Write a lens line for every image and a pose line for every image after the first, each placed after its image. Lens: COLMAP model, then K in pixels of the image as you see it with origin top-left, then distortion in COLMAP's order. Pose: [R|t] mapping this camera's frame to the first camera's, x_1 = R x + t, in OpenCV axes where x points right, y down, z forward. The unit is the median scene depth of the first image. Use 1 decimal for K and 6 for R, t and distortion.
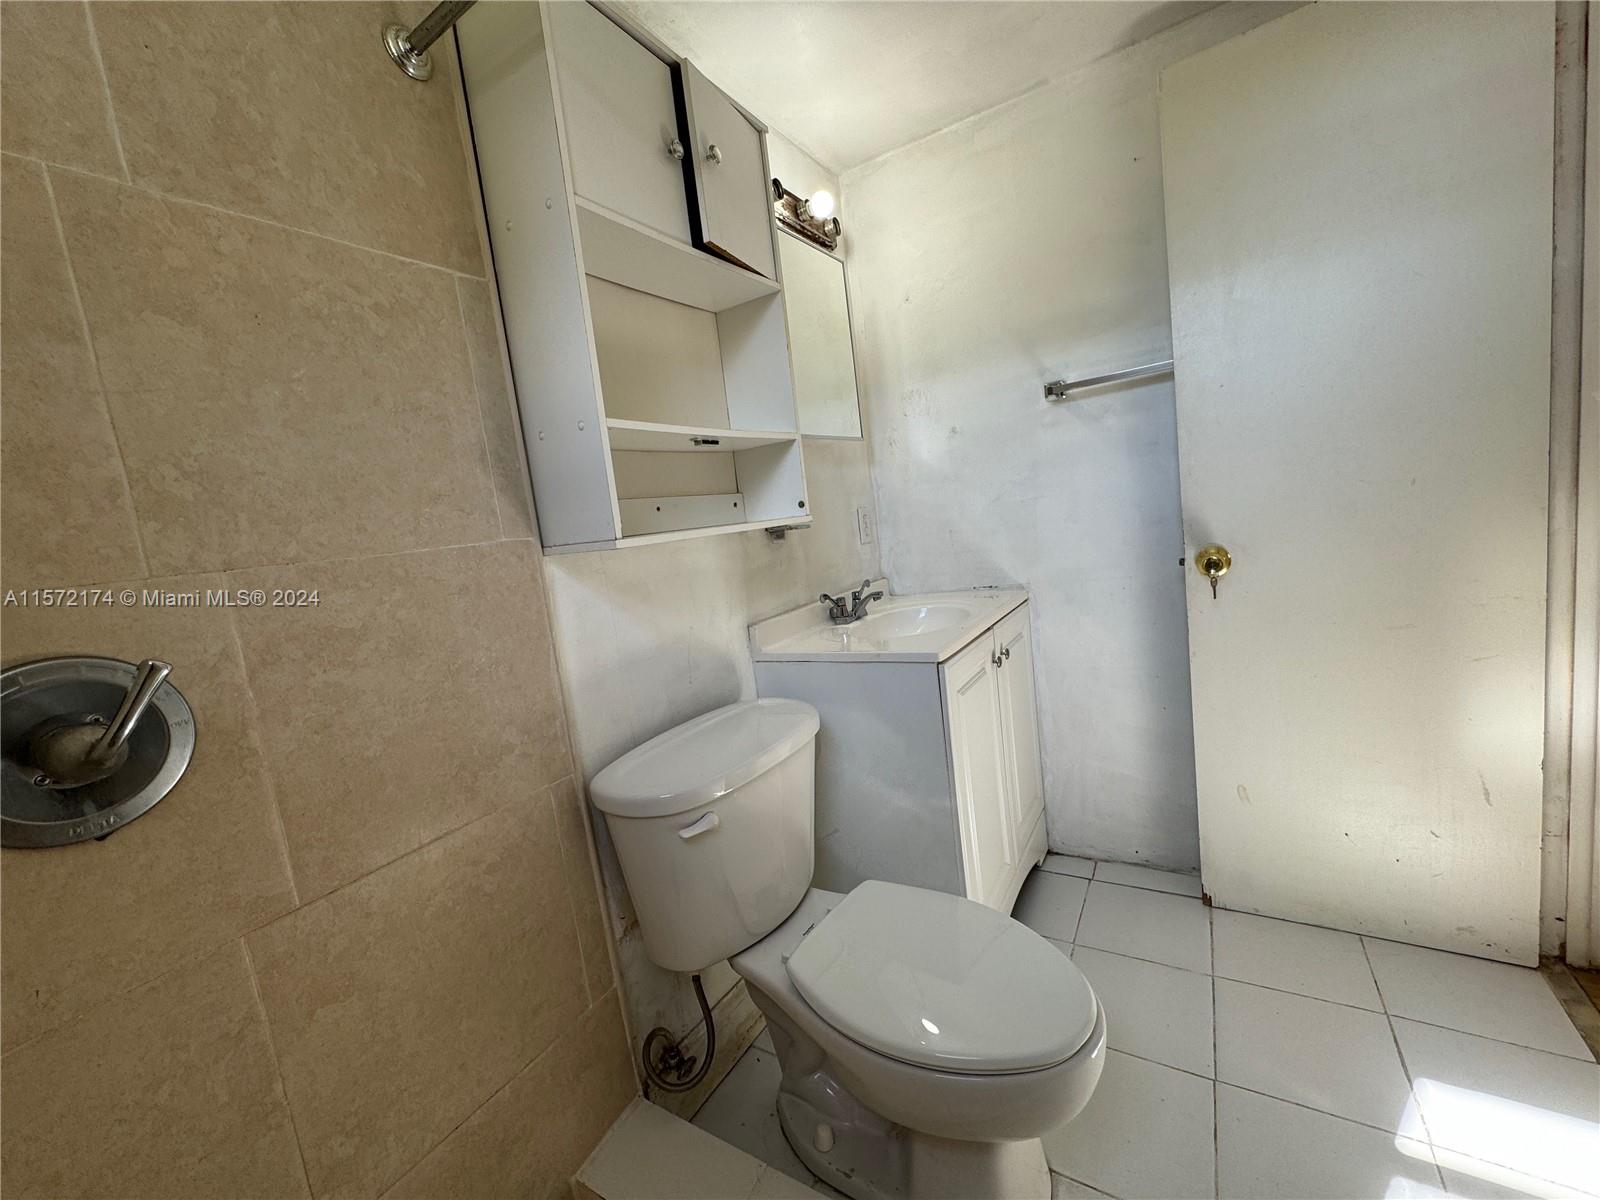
lens RADIAL K [[637.4, 0, 800.0], [0, 637.4, 596.8], [0, 0, 1]] dist [-0.003146, 0.001072]
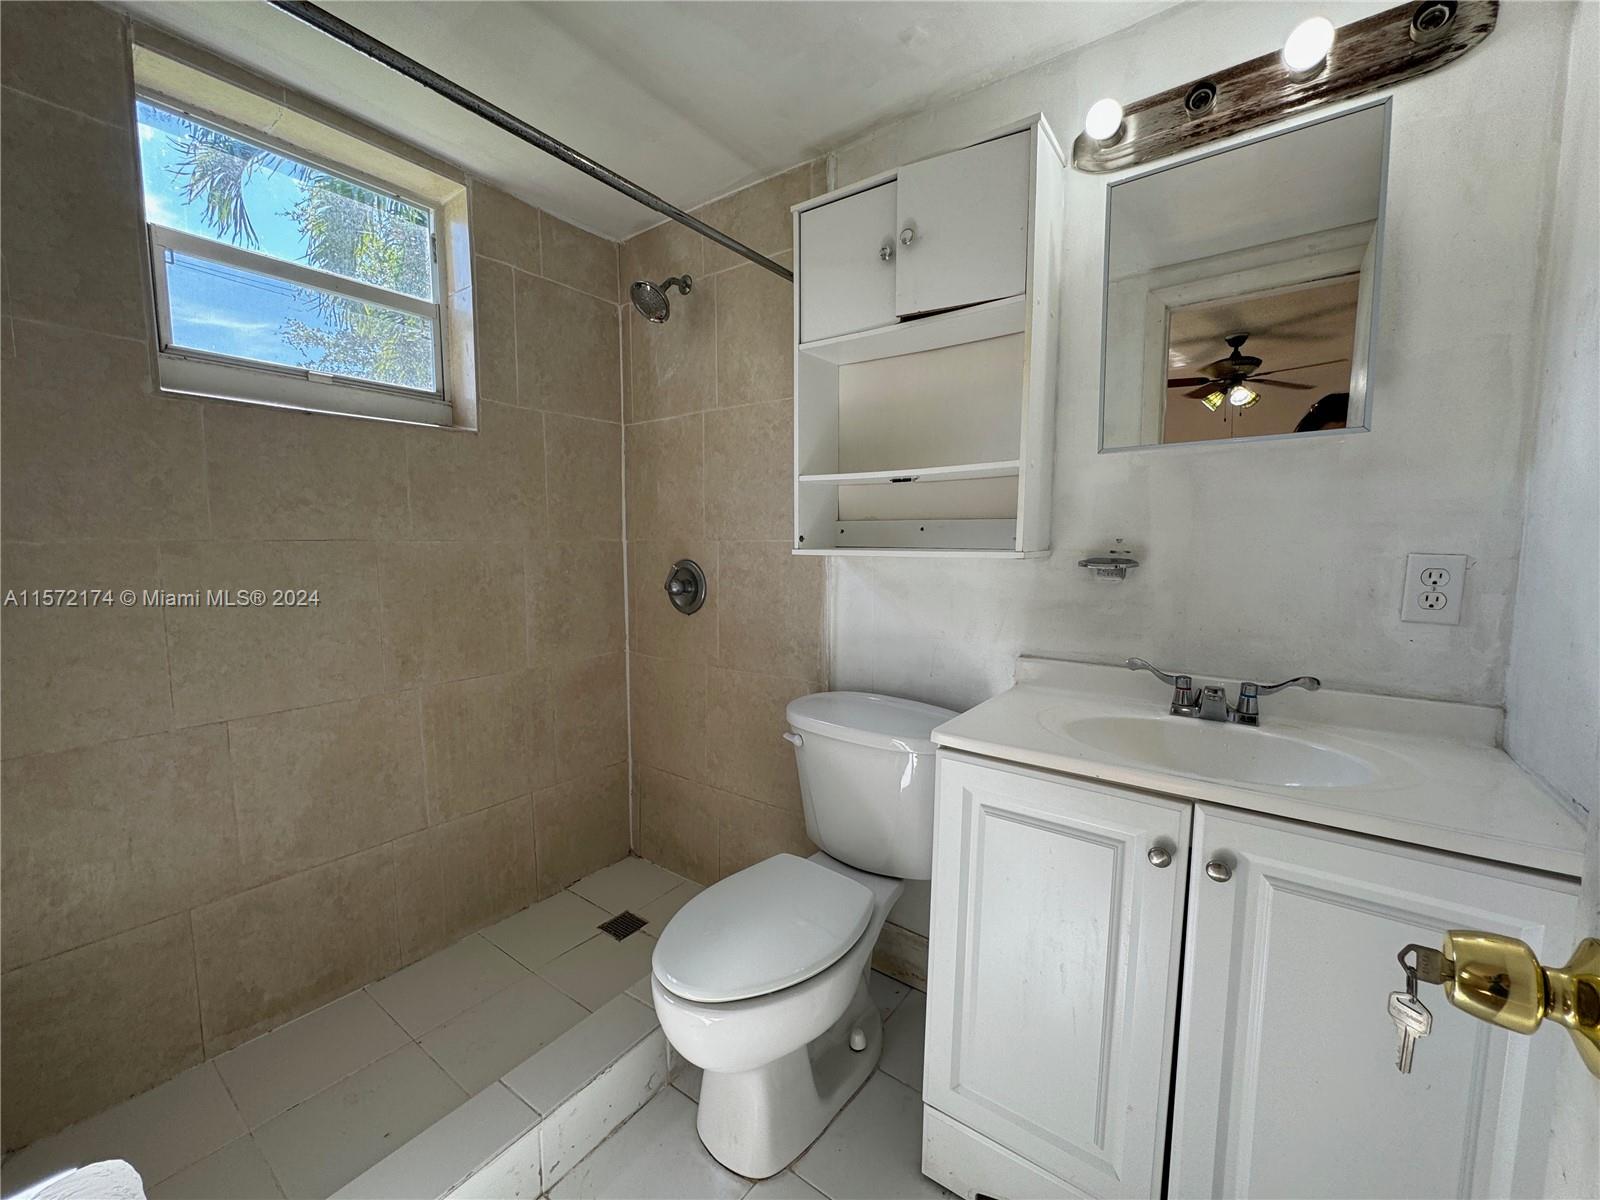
lens RADIAL K [[637.4, 0, 801.6], [0, 637.4, 597.1], [0, 0, 1]] dist [-0.003146, 0.001072]
pose [[-0.075657, 0.213988, -0.973902, 1.555306], [-0.117497, 0.967984, 0.221816, -0.387874], [0.990187, 0.131212, -0.048092, 1.269506]]
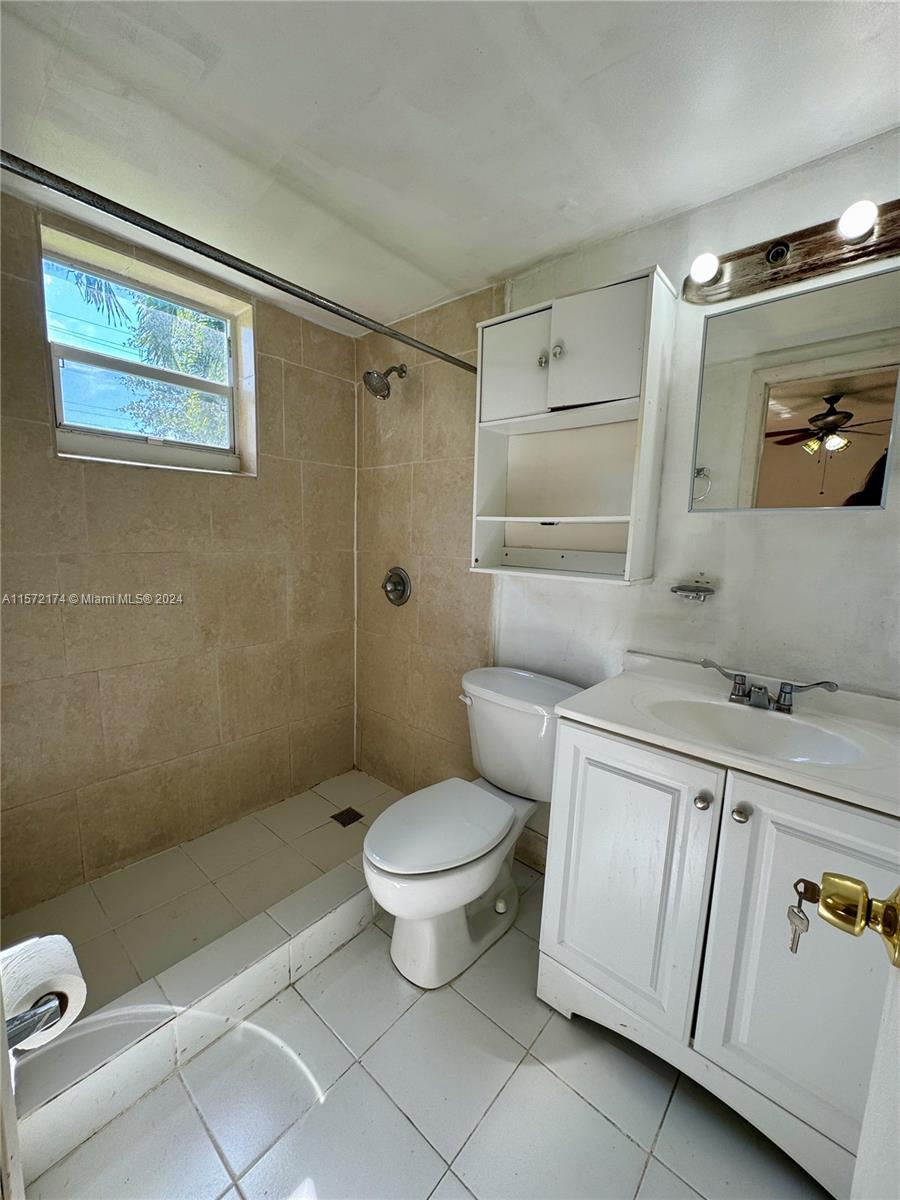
lens RADIAL K [[478.0, 0, 451.5], [0, 478.0, 600.1], [0, 0, 1]] dist [-0.003146, 0.001072]
pose [[-0.158202, 0.253094, -0.954419, 1.657131], [-0.132678, 0.952377, 0.274545, -0.516090], [0.978452, 0.170064, -0.117088, 1.317024]]
